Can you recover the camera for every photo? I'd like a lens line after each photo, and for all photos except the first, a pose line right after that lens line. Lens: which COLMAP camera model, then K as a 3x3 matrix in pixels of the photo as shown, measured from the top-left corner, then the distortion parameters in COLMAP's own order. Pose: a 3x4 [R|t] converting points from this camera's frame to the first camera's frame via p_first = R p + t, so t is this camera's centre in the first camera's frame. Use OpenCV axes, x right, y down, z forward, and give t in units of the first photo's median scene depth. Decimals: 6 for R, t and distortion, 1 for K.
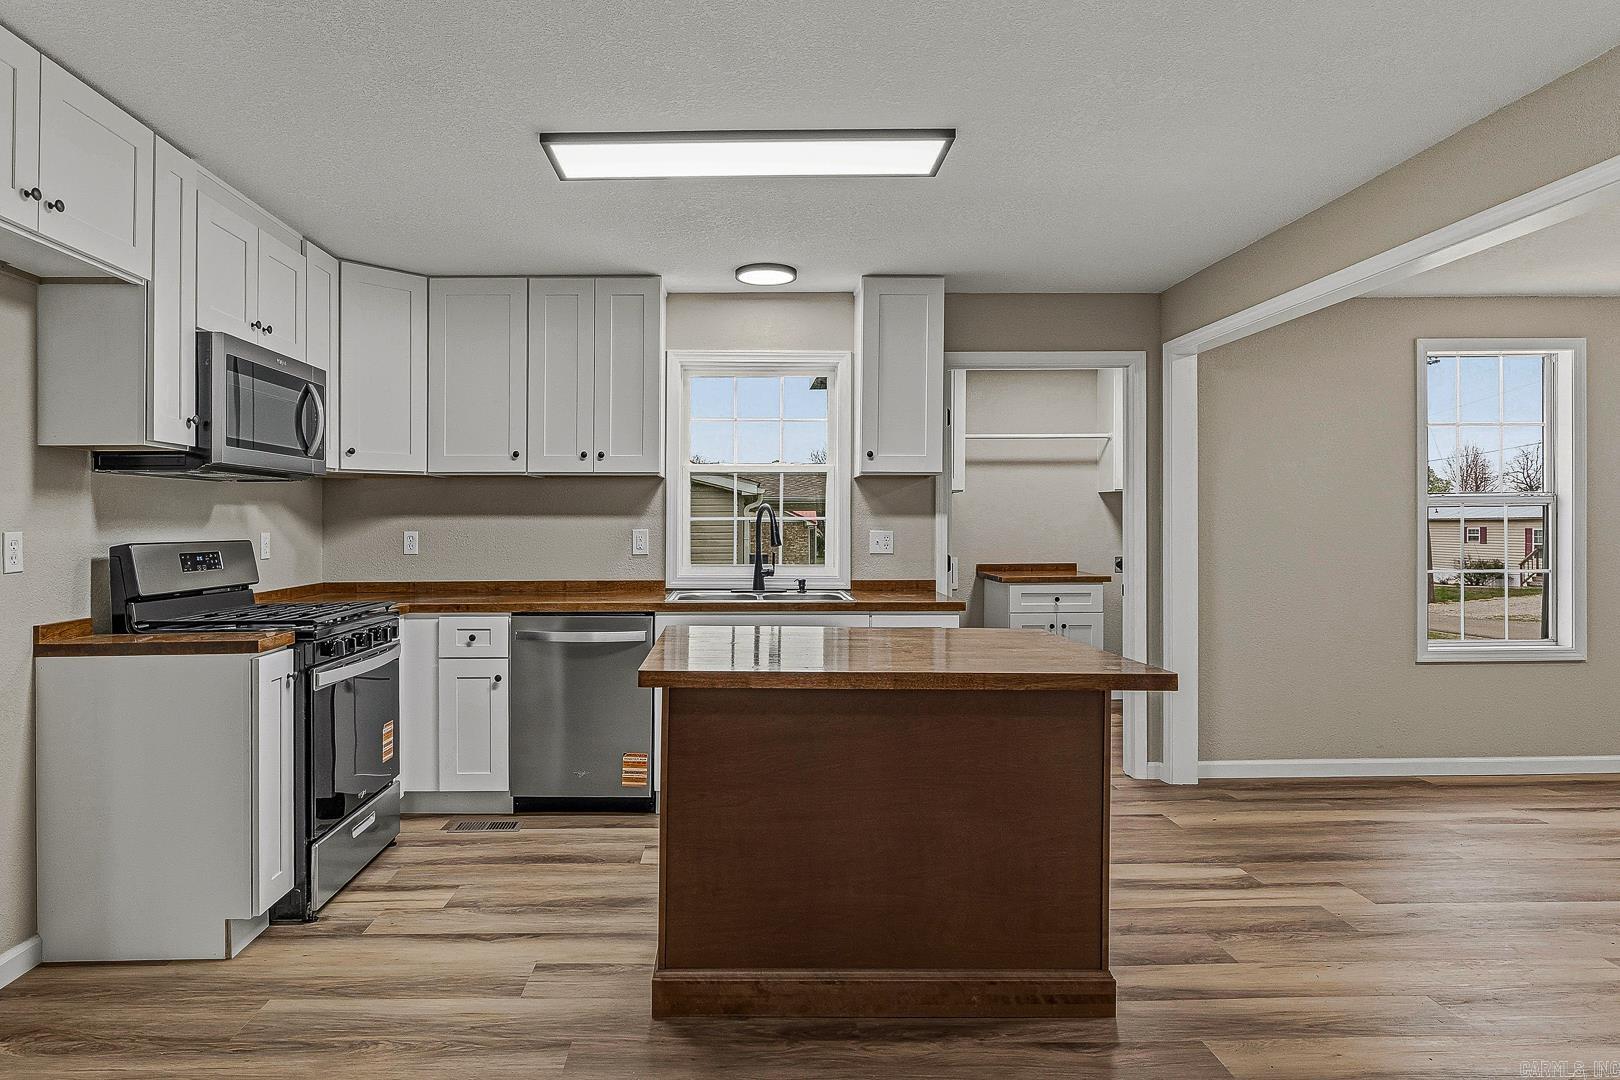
lens RADIAL K [[944.6, 0, 753.3], [0, 944.6, 514.4], [0, 0, 1]] dist [-0.010116, 0.000473]
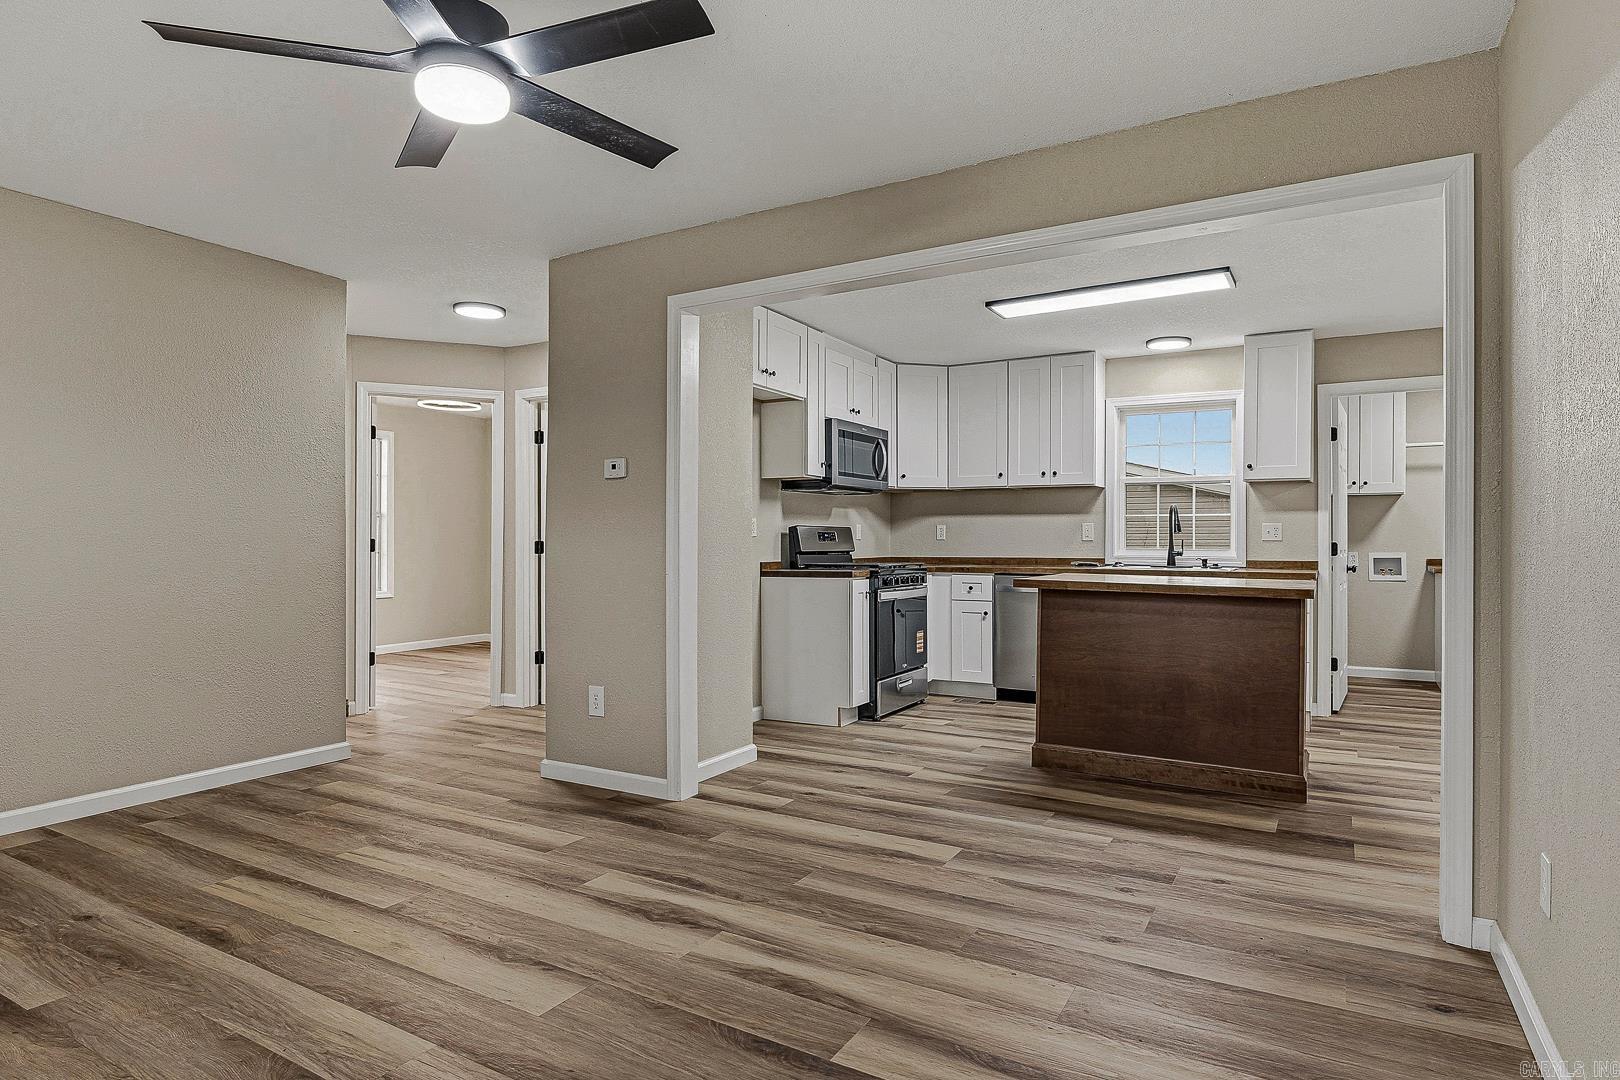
lens RADIAL K [[892.4, 0, 811.3], [0, 892.4, 531.9], [0, 0, 1]] dist [-0.009907, 0.000088]
pose [[0.856112, -0.000453, -0.516790, 0.289682], [0.001193, 0.999999, 0.001099, 0.034530], [0.516789, -0.001557, 0.856111, -0.511431]]
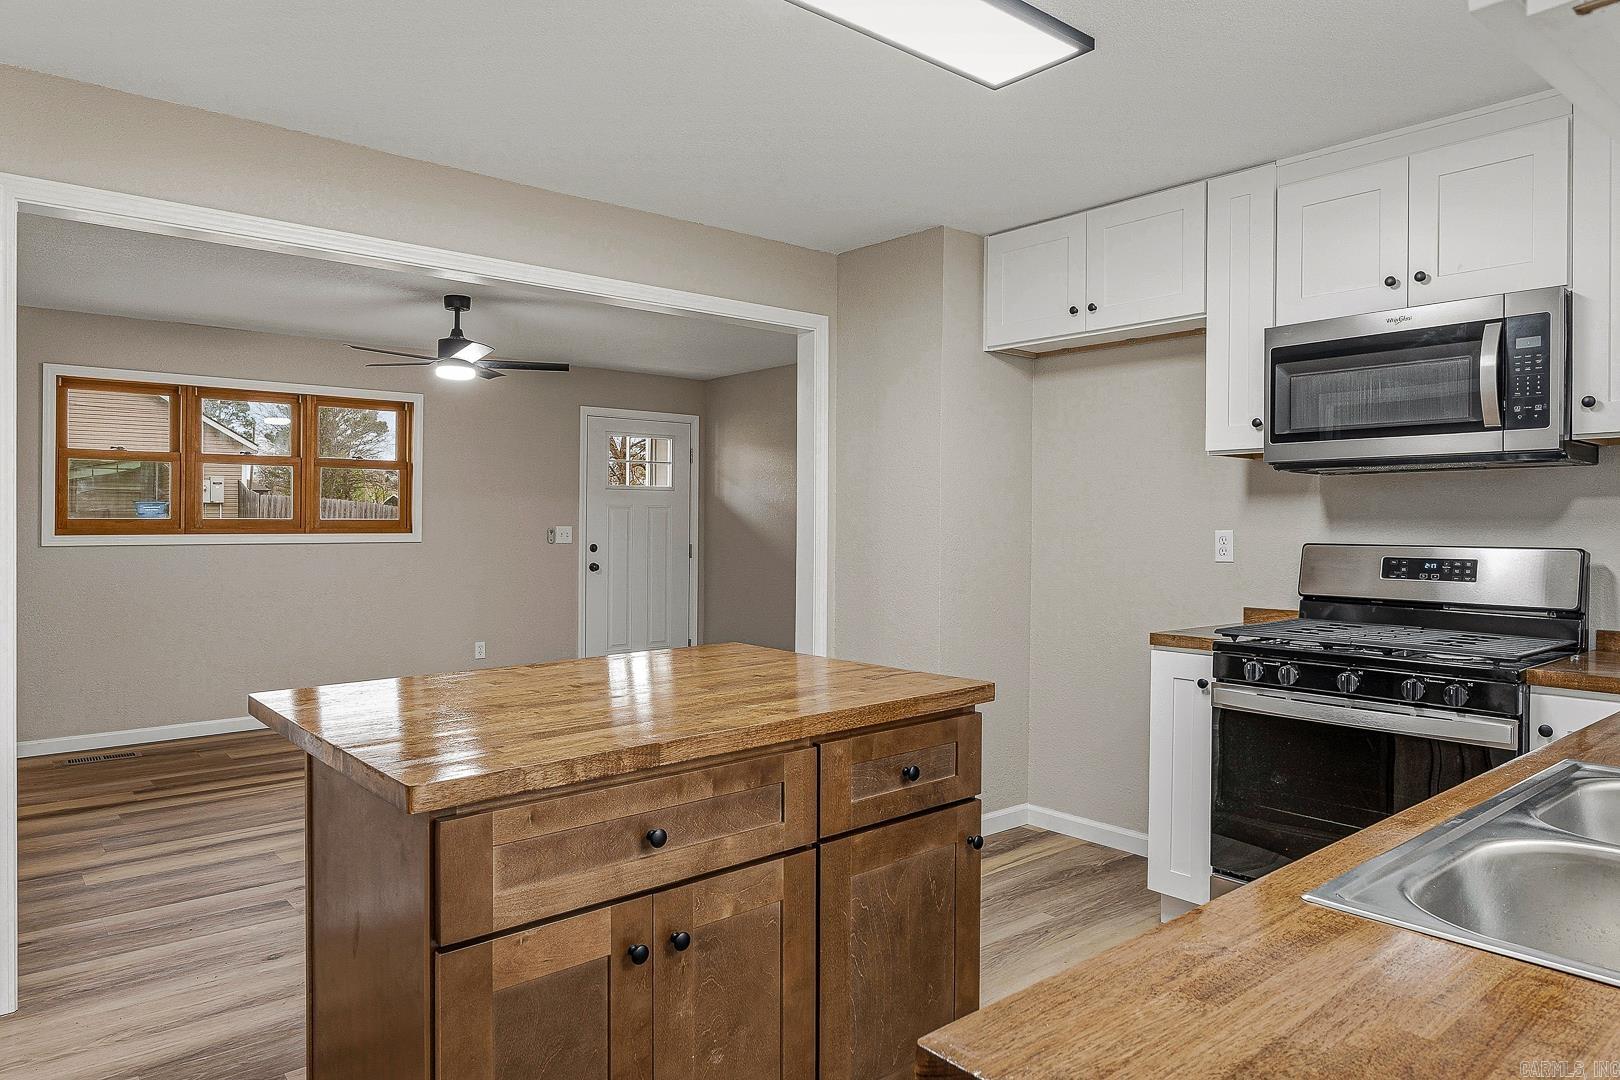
lens RADIAL K [[1016.4, 0, 799.8], [0, 1016.4, 532.7], [0, 0, 1]] dist [-0.021186, -0.005167]
pose [[-0.775195, 0.012047, -0.631608, 0.382840], [0.011162, 0.999923, 0.005373, 0.005575], [0.631624, -0.002885, -0.775270, 1.234755]]
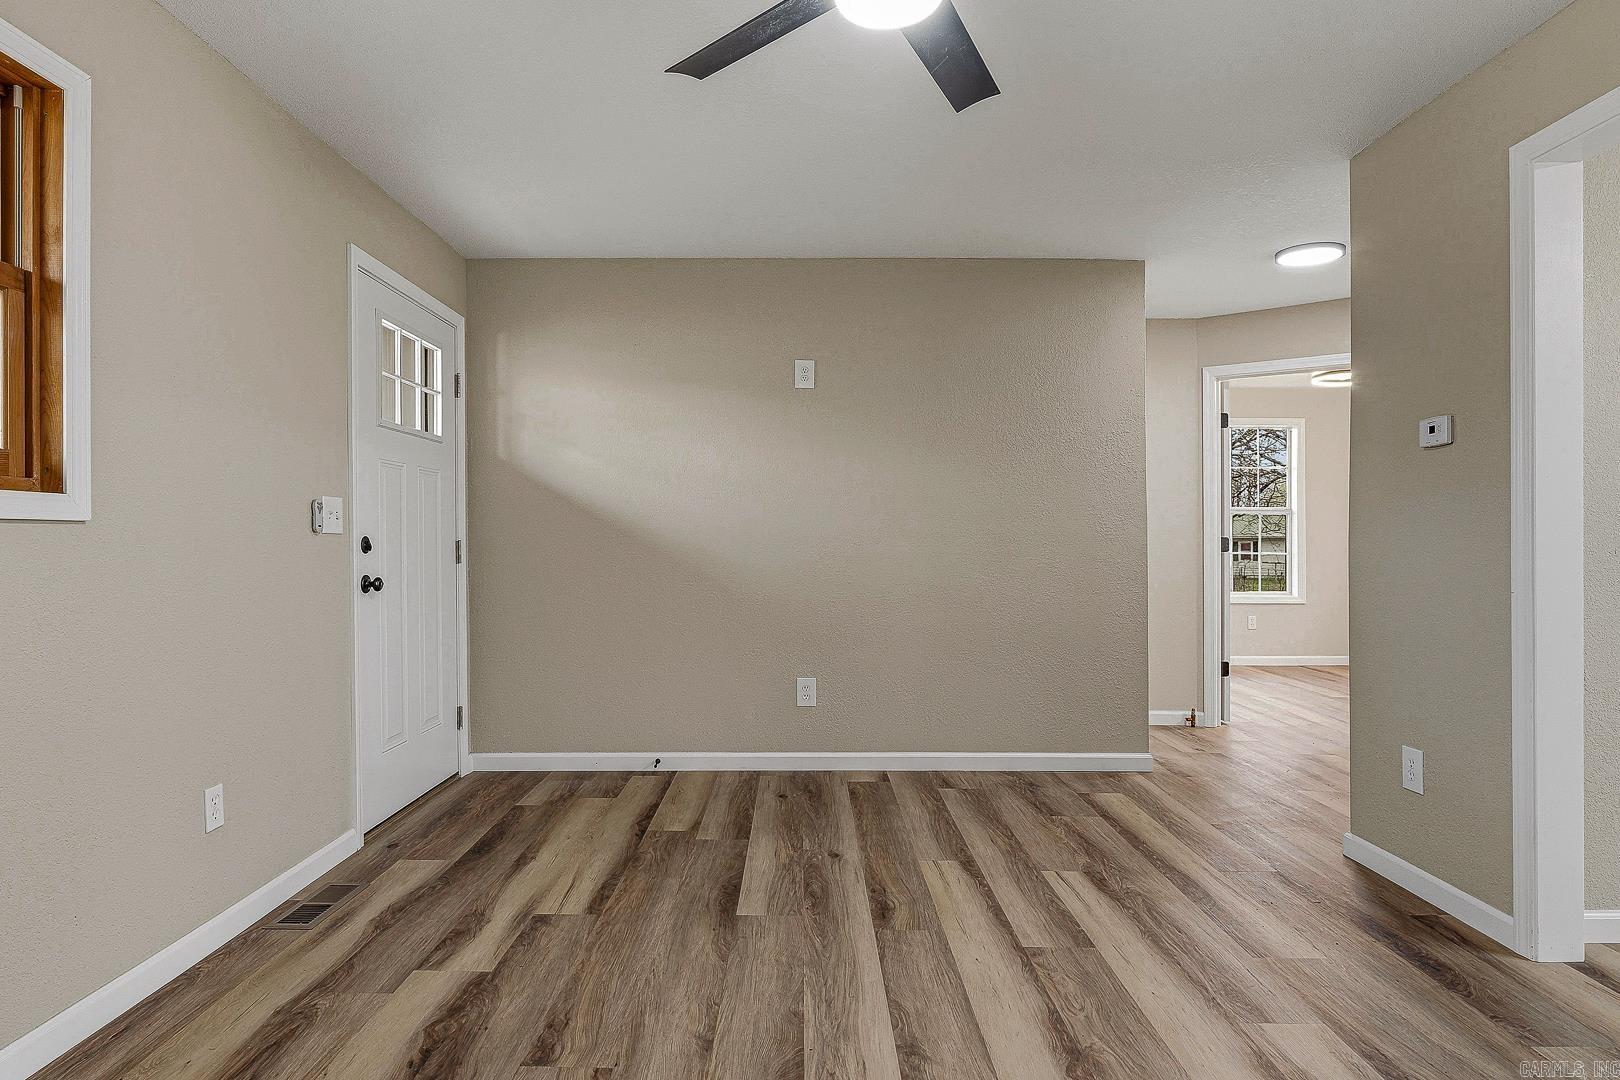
lens RADIAL K [[892.4, 0, 781.4], [0, 892.4, 539.6], [0, 0, 1]] dist [-0.009907, 0.000088]
pose [[-0.034854, 0.004602, -0.999382, 0.272394], [0.006778, 0.999967, 0.004369, 0.039956], [0.999369, -0.006621, -0.034884, -0.222567]]
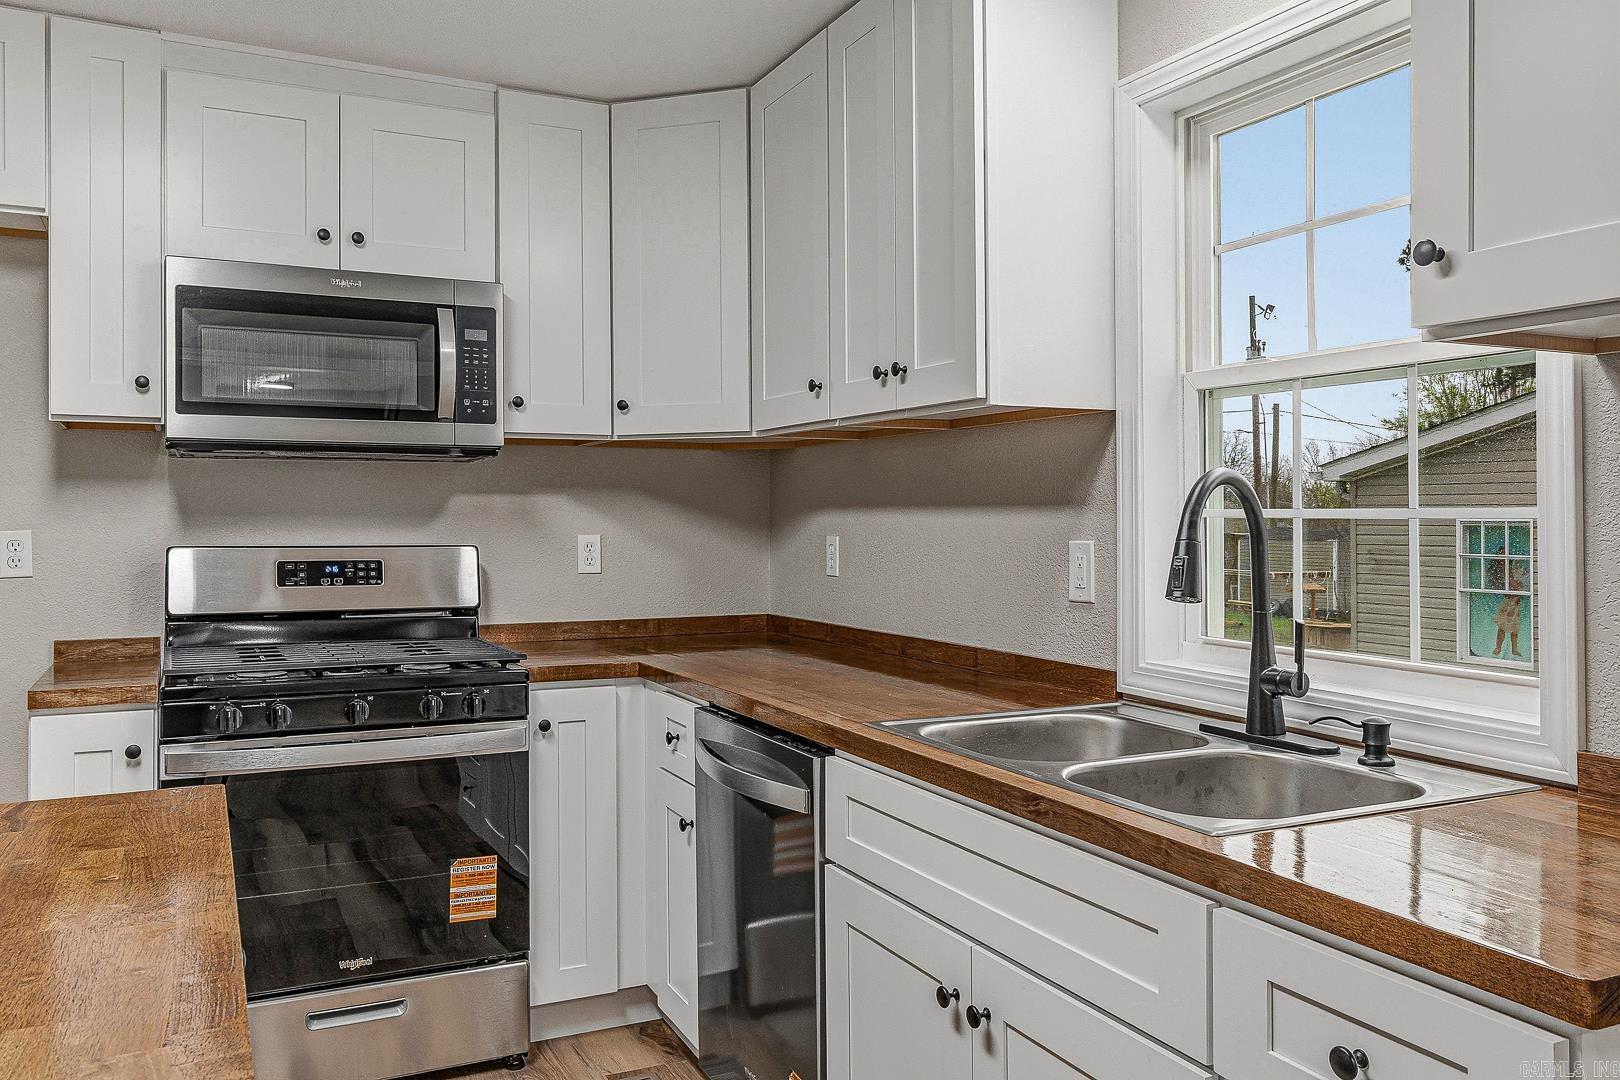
lens RADIAL K [[1233.5, 0, 806.5], [0, 1233.5, 530.5], [0, 0, 1]] dist [0.001917, -0.002412]
pose [[0.434717, 0.013549, -0.900465, 0.401330], [0.006718, 0.999810, 0.018287, 0.001396], [0.900542, -0.013998, 0.434543, 0.842955]]
